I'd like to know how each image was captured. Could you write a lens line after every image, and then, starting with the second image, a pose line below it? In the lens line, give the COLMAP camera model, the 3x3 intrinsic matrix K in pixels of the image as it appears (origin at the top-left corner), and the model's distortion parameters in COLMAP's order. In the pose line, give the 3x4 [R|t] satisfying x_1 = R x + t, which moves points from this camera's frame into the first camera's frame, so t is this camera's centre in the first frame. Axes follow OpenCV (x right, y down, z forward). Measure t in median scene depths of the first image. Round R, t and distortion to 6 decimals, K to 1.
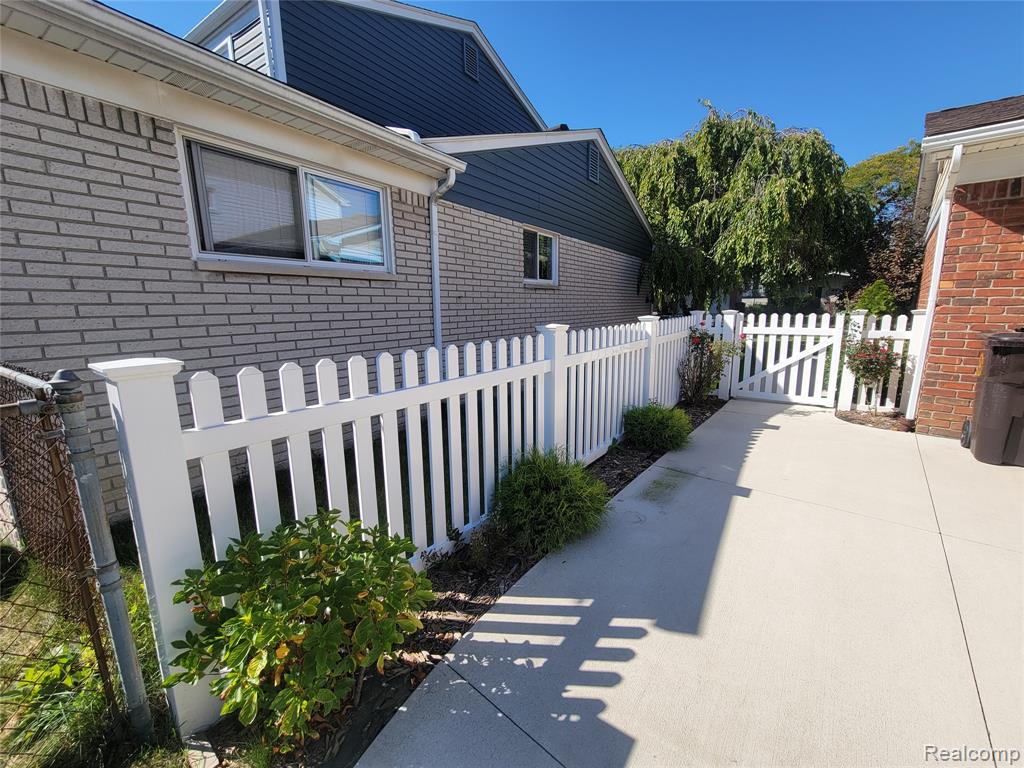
lens RADIAL K [[416.0, 0, 514.7], [0, 416.0, 383.8], [0, 0, 1]] dist [0.003184, 0.000313]
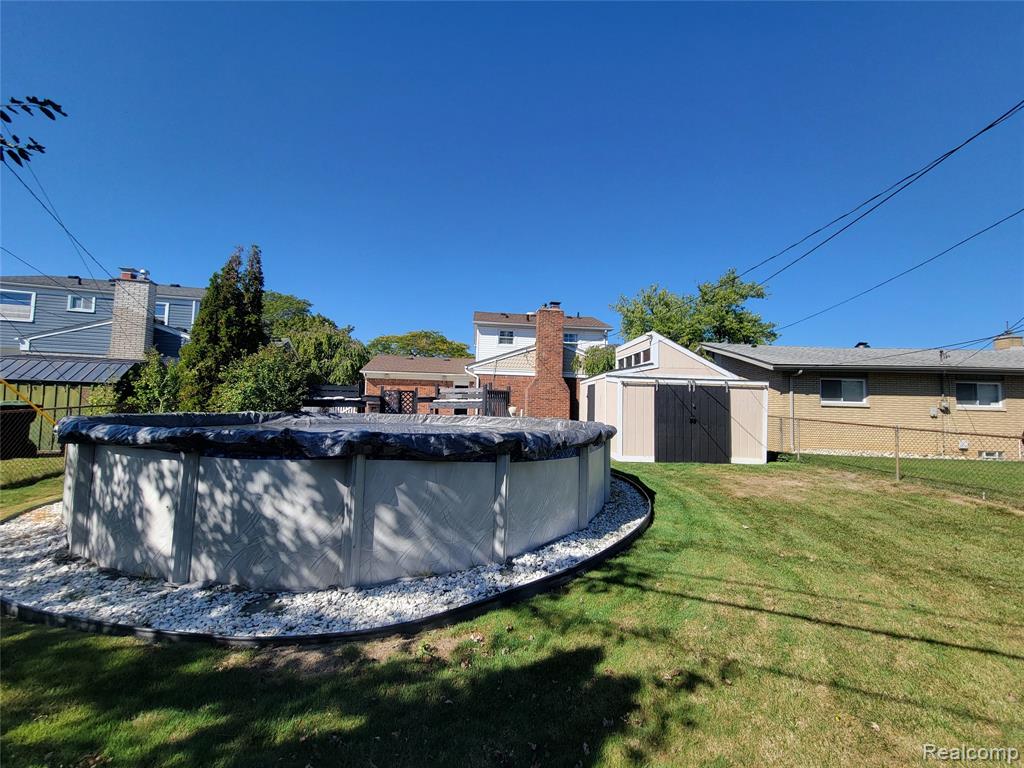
lens RADIAL K [[416.0, 0, 514.0], [0, 416.0, 383.1], [0, 0, 1]] dist [0.003184, 0.000313]
pose [[0.676272, 0.077599, 0.732553, -1.217211], [0.091438, 0.977903, -0.188001, 0.584692], [-0.730955, 0.194123, 0.654233, -2.900869]]
